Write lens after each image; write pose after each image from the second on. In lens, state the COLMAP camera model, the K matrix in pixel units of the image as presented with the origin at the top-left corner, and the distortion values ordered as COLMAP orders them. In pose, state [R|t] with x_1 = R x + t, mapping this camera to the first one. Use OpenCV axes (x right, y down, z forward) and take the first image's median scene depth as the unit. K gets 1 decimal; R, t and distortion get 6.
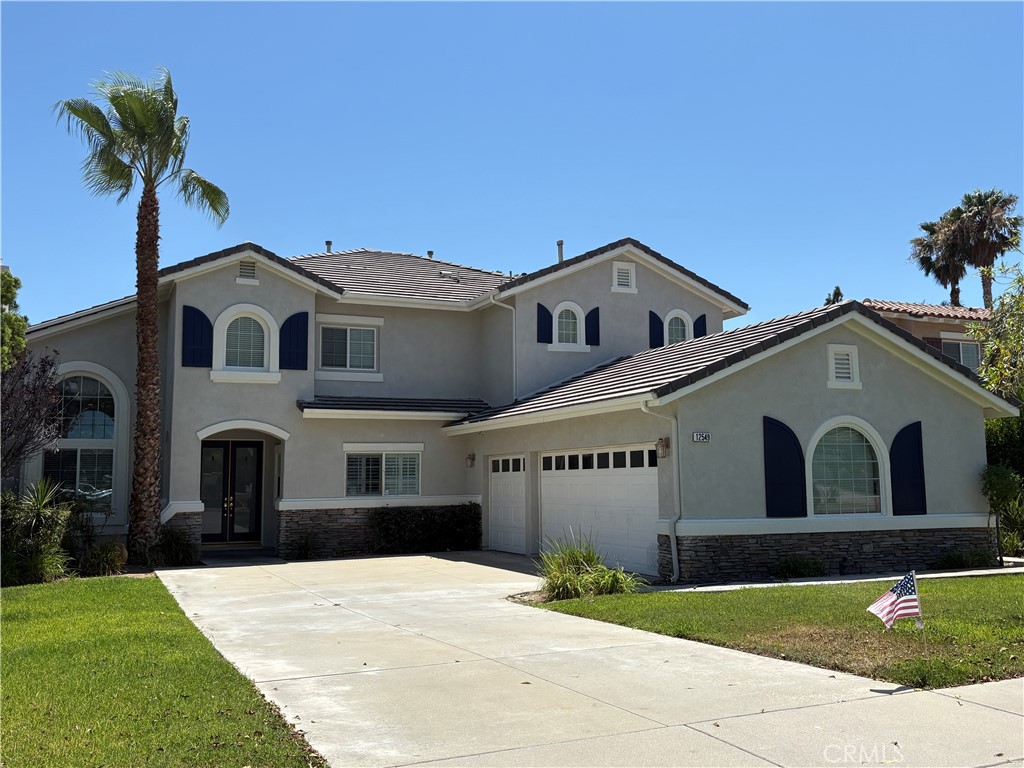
lens RADIAL K [[948.5, 0, 511.9], [0, 948.5, 379.3], [0, 0, 1]] dist [0.012796, 0.000000]
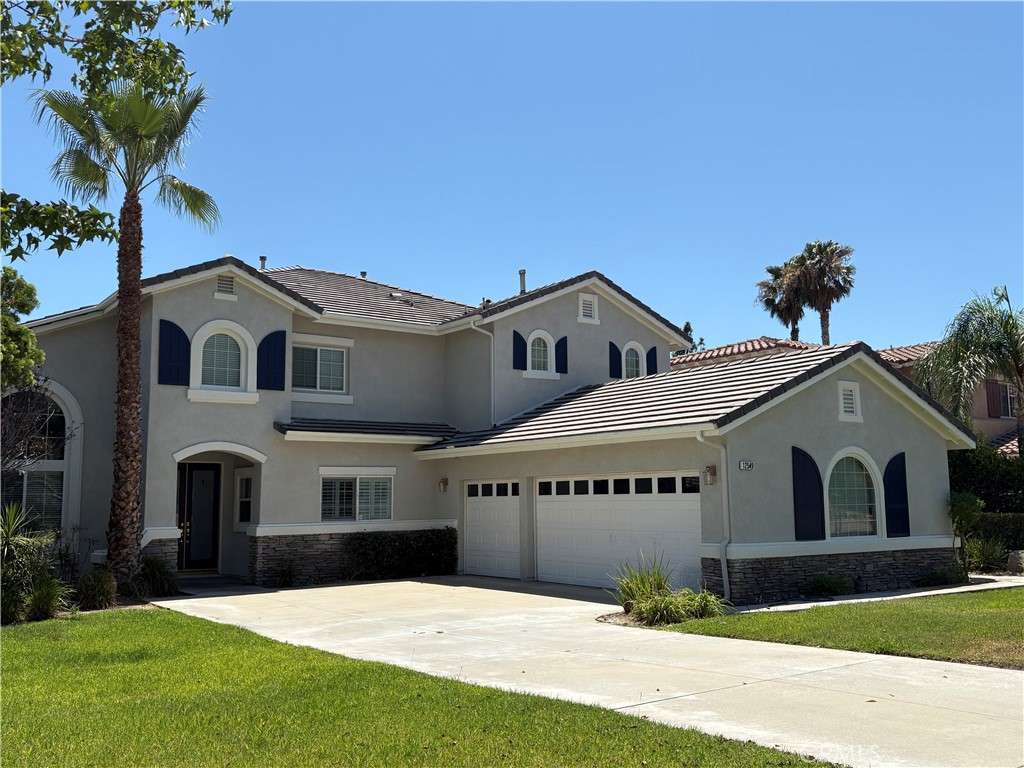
lens RADIAL K [[938.8, 0, 511.7], [0, 938.8, 388.6], [0, 0, 1]] dist [0.006281, 0.000000]
pose [[0.978013, 0.025302, 0.207005, -0.193227], [-0.022384, 0.999614, -0.016429, -0.001458], [-0.207341, 0.011434, 0.978202, 0.016440]]
